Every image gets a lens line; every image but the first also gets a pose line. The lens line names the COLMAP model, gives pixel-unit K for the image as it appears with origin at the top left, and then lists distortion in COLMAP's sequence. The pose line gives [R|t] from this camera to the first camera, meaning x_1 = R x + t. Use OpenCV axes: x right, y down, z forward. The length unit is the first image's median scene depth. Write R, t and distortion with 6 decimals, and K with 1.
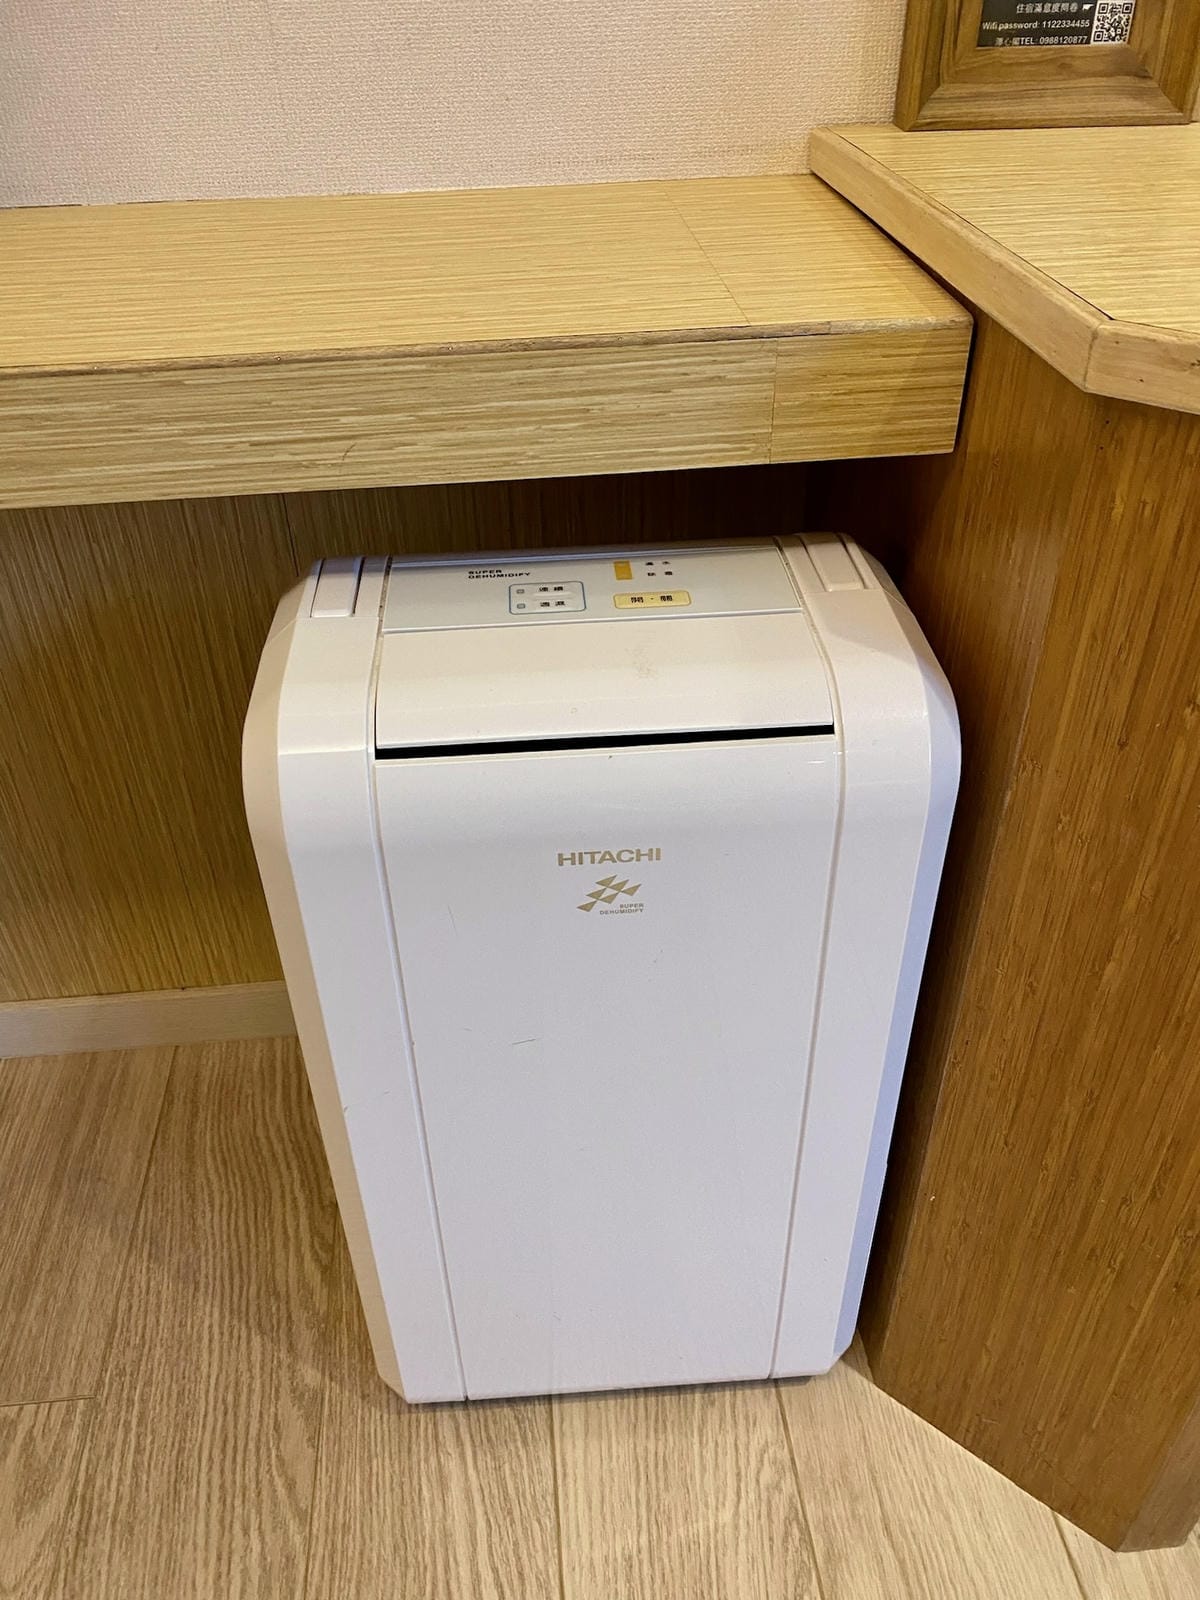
lens RADIAL K [[1237.1, 0, 598.3], [0, 1237.1, 805.3], [0, 0, 1]] dist [0.028756, -0.018552]
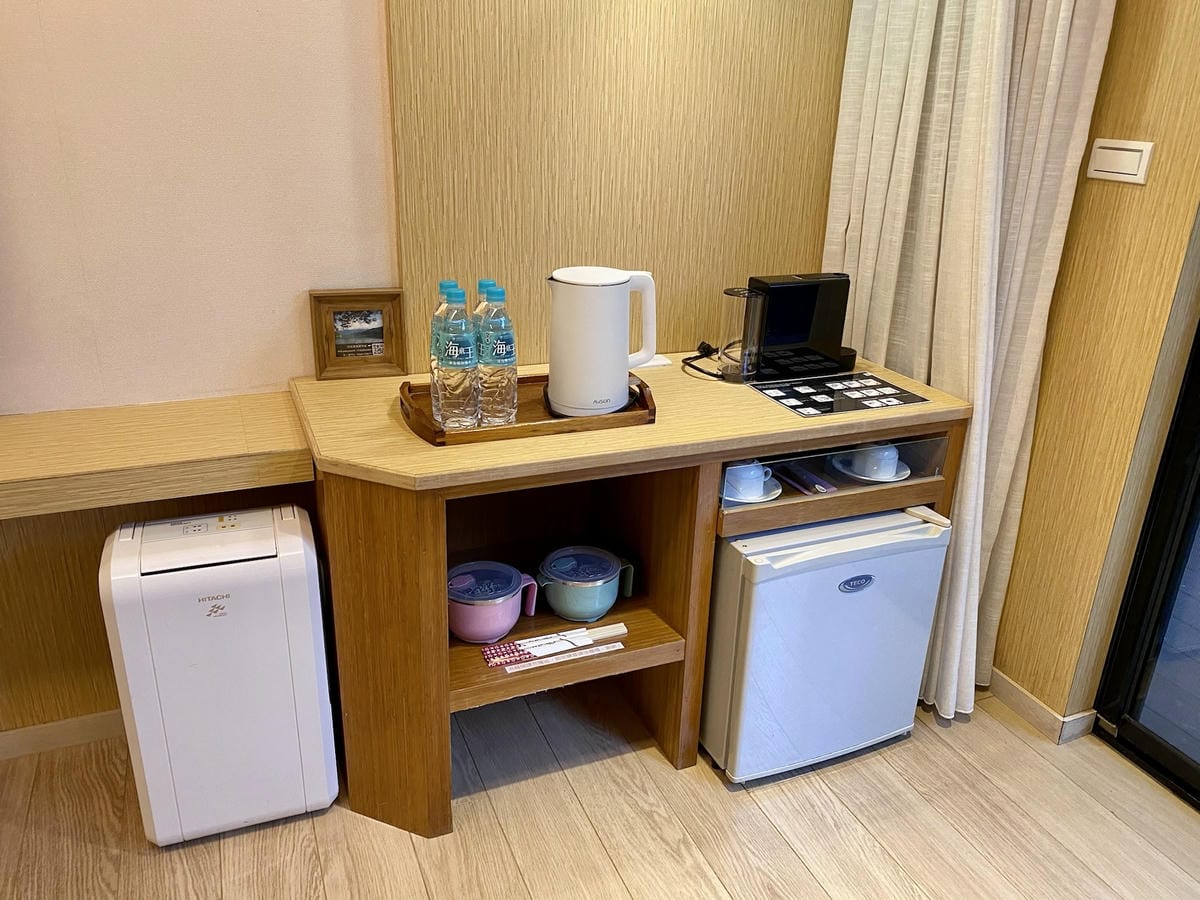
lens RADIAL K [[927.8, 0, 609.0], [0, 927.8, 451.6], [0, 0, 1]] dist [0.028756, -0.018552]
pose [[0.952403, -0.063731, 0.298106, 0.212793], [0.136785, 0.963273, -0.231073, 0.275451], [-0.272431, 0.260851, 0.926142, -1.277766]]
